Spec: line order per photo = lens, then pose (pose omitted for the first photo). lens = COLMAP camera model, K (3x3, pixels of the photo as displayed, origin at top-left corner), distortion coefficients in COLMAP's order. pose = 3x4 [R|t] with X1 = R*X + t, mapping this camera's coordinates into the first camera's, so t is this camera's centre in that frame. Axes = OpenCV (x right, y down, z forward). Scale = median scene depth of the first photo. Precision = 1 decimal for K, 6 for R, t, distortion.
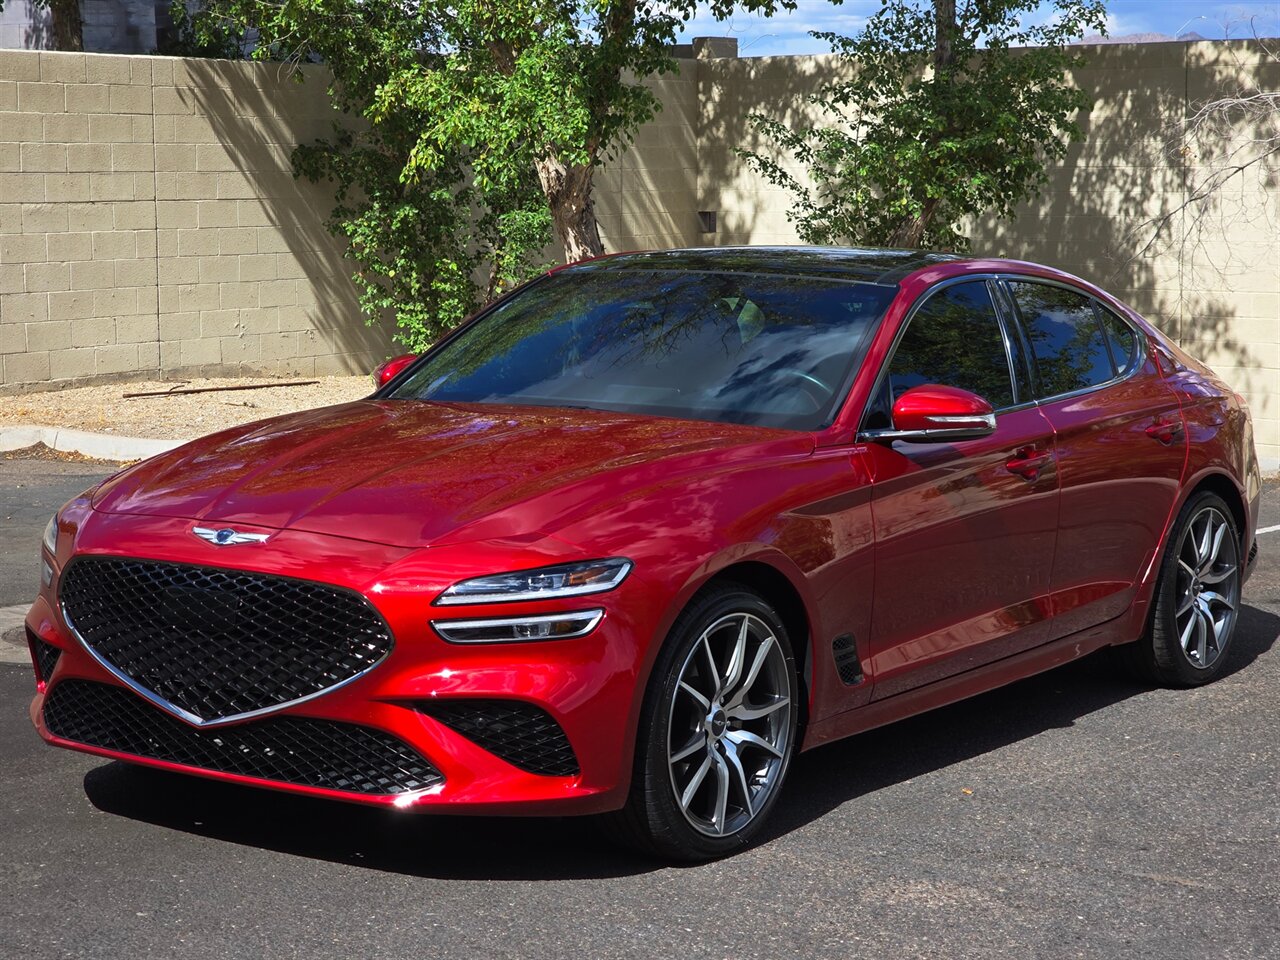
lens RADIAL K [[2419.0, 0, 640.0], [0, 2419.0, 480.0], [0, 0, 1]] dist [-0.009067, 0.132308]
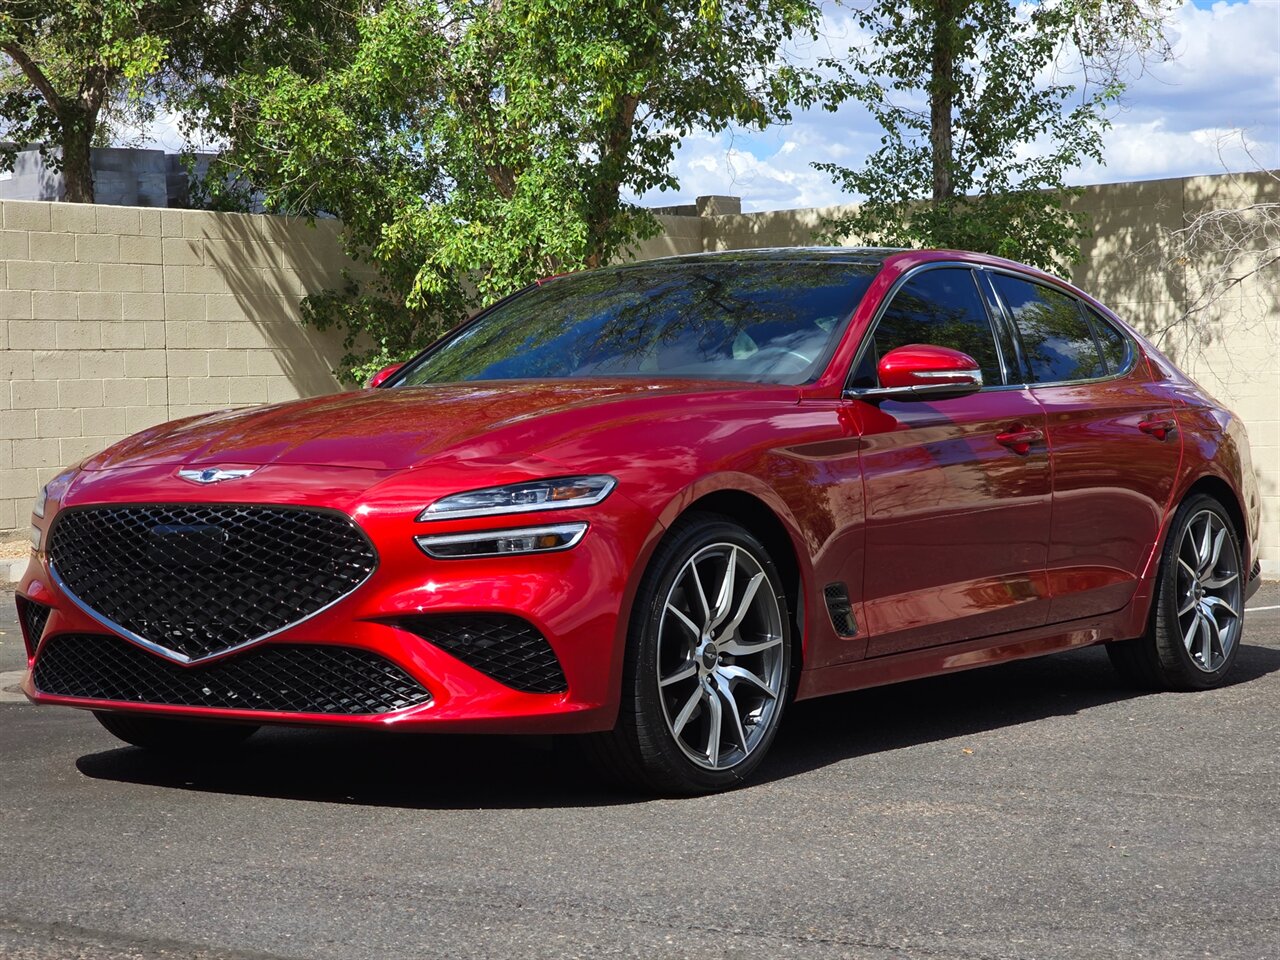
lens RADIAL K [[2419.0, 0, 640.0], [0, 2419.0, 480.0], [0, 0, 1]] dist [-0.009067, 0.132308]
pose [[0.999581, -0.027842, -0.007936, 0.012942], [0.027025, 0.995657, -0.089091, 0.108973], [0.010382, 0.088839, 0.995992, 0.003854]]
